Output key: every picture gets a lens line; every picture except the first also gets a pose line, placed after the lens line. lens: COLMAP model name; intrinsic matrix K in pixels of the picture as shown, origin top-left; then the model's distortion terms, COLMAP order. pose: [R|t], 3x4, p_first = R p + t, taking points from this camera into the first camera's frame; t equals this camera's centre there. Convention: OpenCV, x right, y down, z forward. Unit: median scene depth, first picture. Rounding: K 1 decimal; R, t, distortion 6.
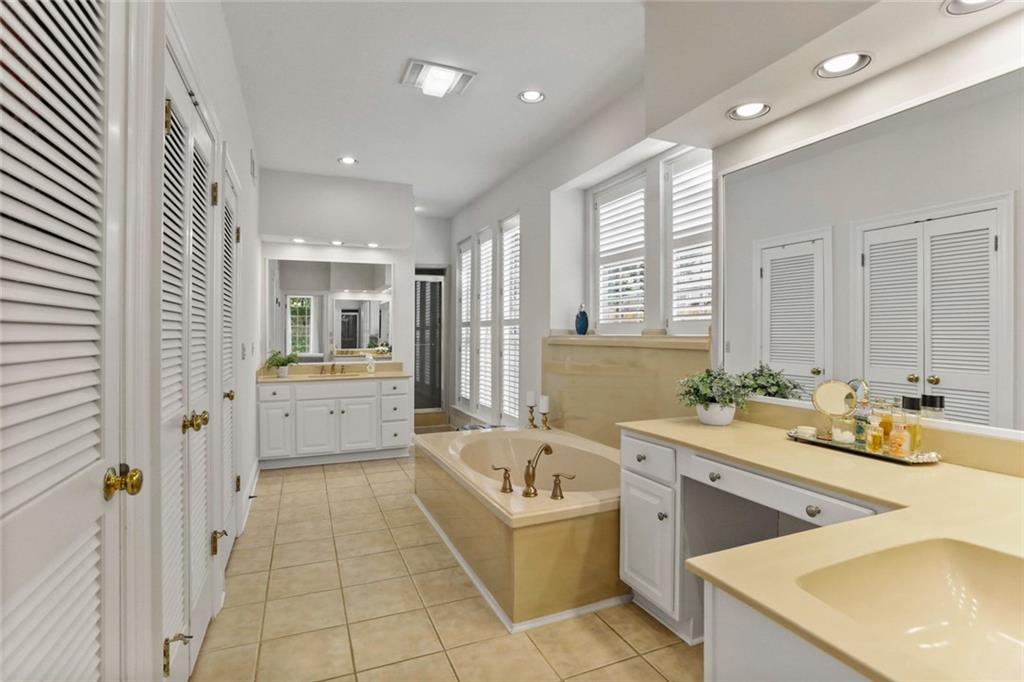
lens RADIAL K [[500.2, 0, 507.9], [0, 500.2, 334.7], [0, 0, 1]] dist [-0.029632, 0.004035]
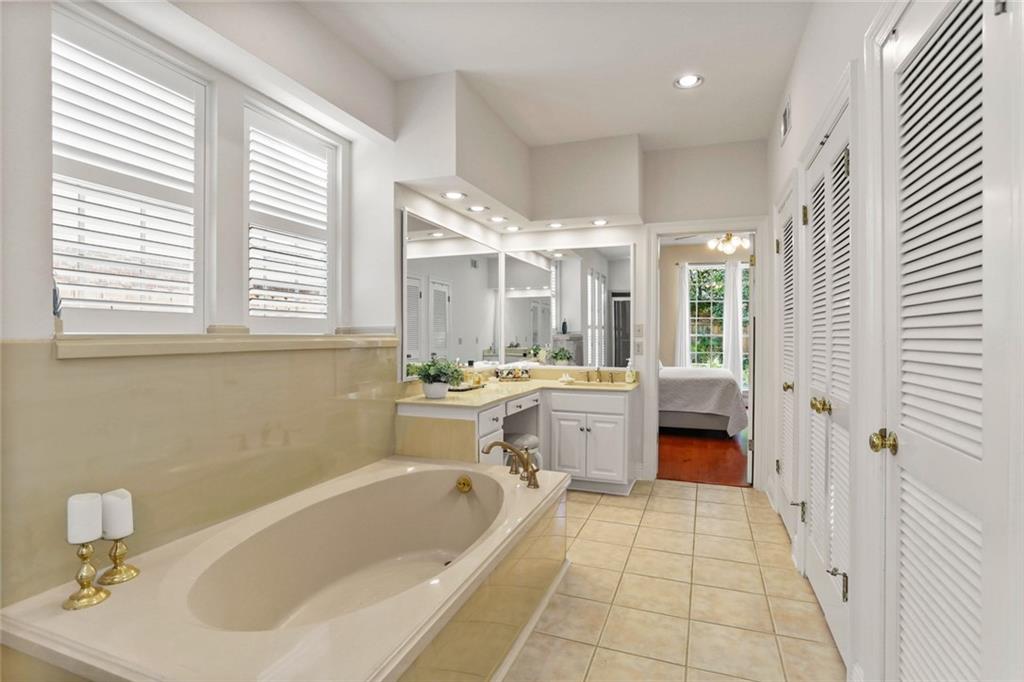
lens RADIAL K [[500.2, 0, 512.1], [0, 500.2, 339.7], [0, 0, 1]] dist [-0.029632, 0.004035]
pose [[-0.722802, -0.007192, 0.691018, -0.690611], [-0.001409, 0.999959, 0.008934, 0.003295], [-0.691054, 0.005484, -0.722782, 1.805103]]
